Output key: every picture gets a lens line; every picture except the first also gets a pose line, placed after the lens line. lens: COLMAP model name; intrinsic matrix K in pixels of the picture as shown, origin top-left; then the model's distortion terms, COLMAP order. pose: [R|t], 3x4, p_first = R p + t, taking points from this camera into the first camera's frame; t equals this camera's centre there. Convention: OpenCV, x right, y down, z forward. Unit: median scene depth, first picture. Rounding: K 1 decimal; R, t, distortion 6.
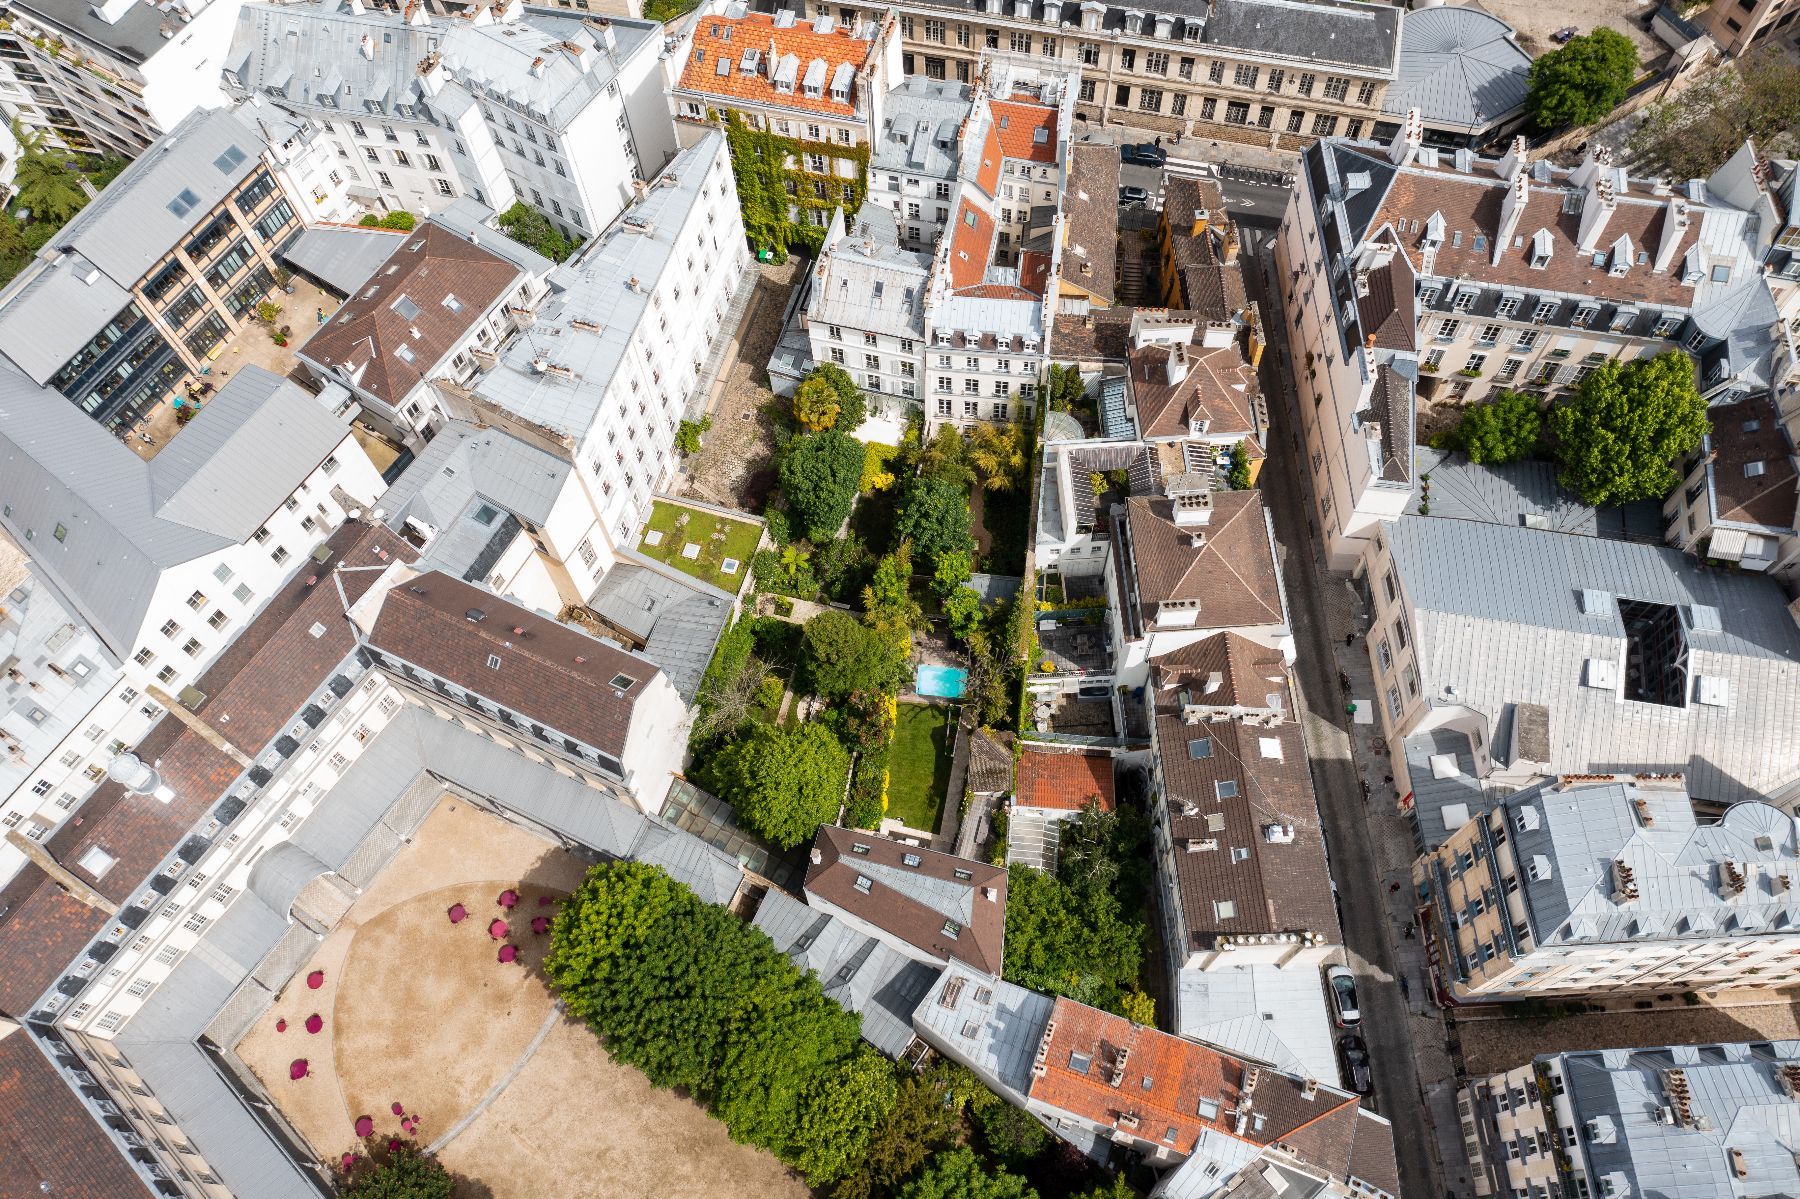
lens RADIAL K [[1429.1, 0, 891.4], [0, 1429.1, 601.9], [0, 0, 1]] dist [-0.016147, 0.002407]
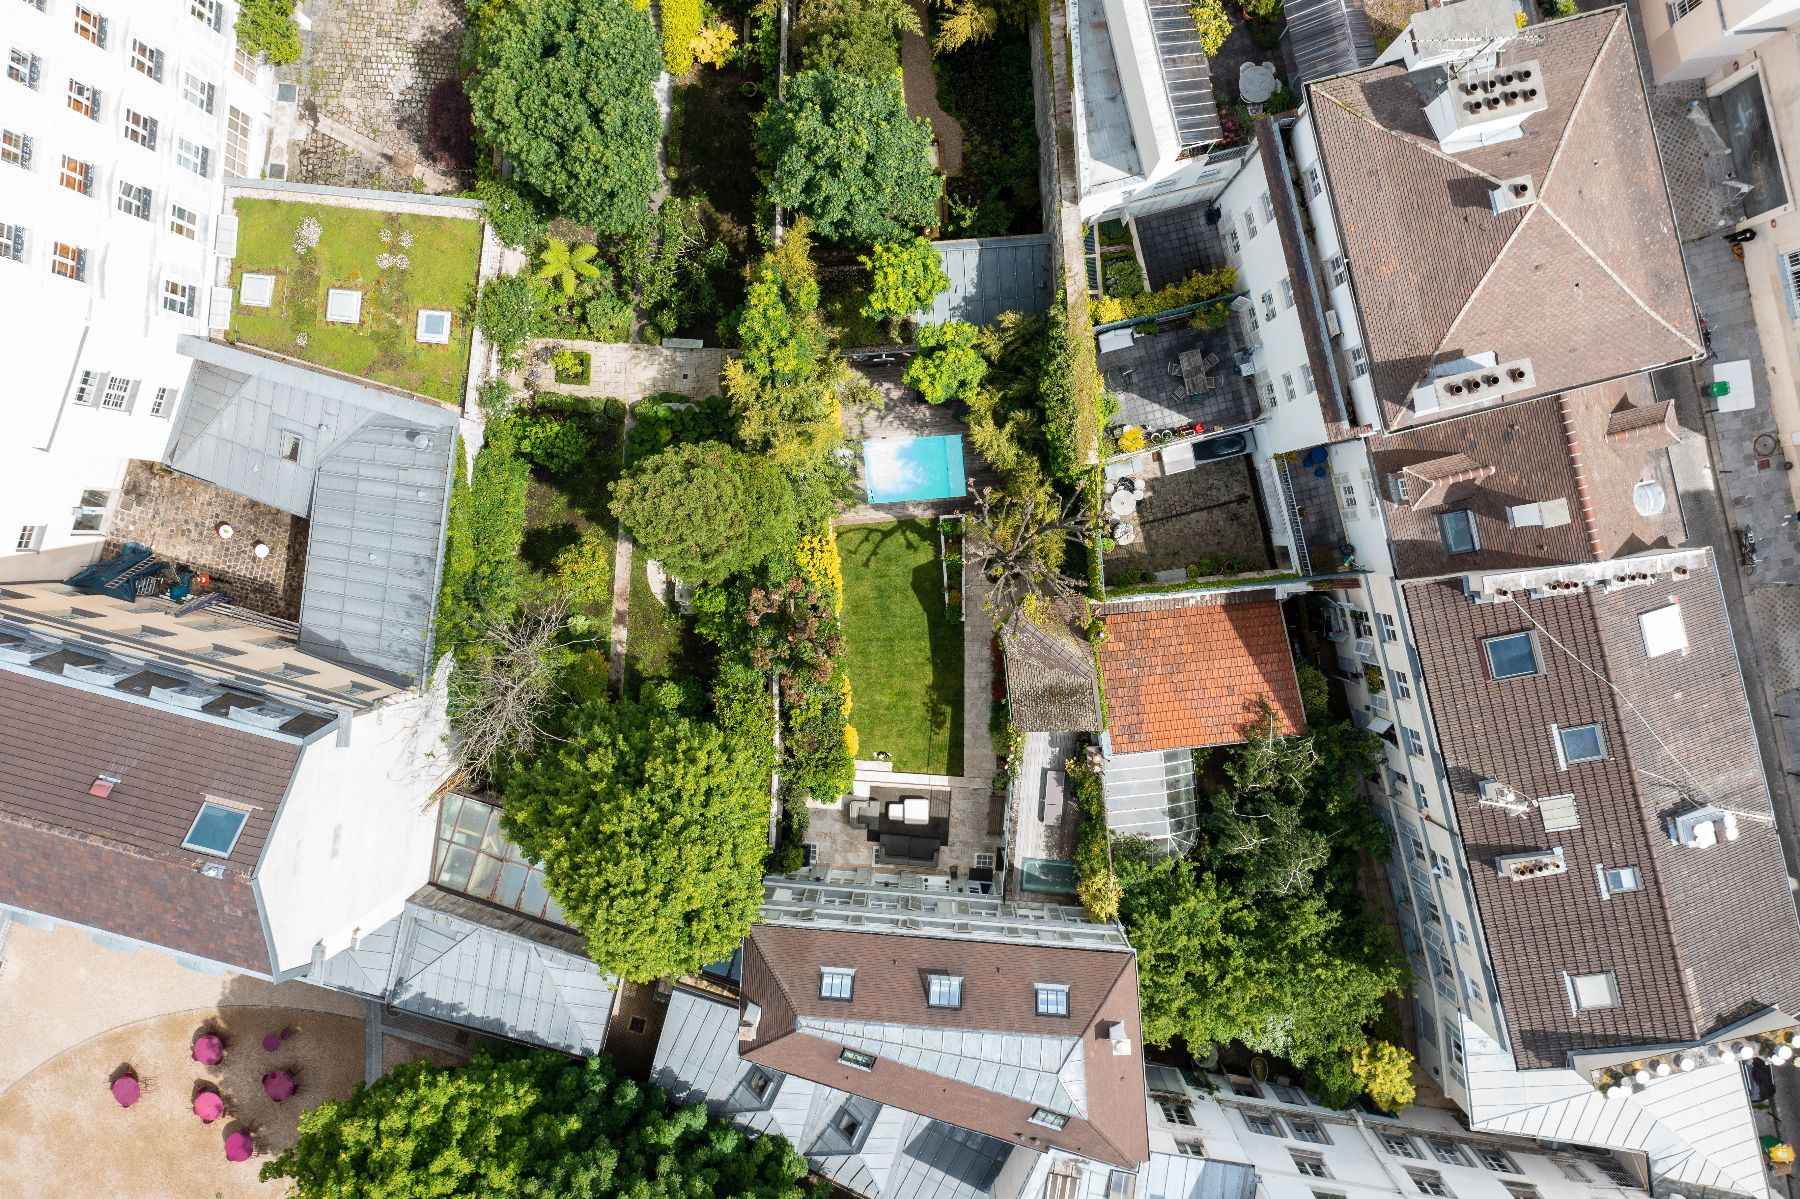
lens RADIAL K [[1429.1, 0, 891.4], [0, 1429.1, 601.9], [0, 0, 1]] dist [-0.016147, 0.002407]
pose [[0.982316, -0.187136, 0.005891, 0.016002], [0.163960, 0.875001, 0.455511, -0.139606], [-0.090397, -0.446490, 0.890211, 0.545319]]
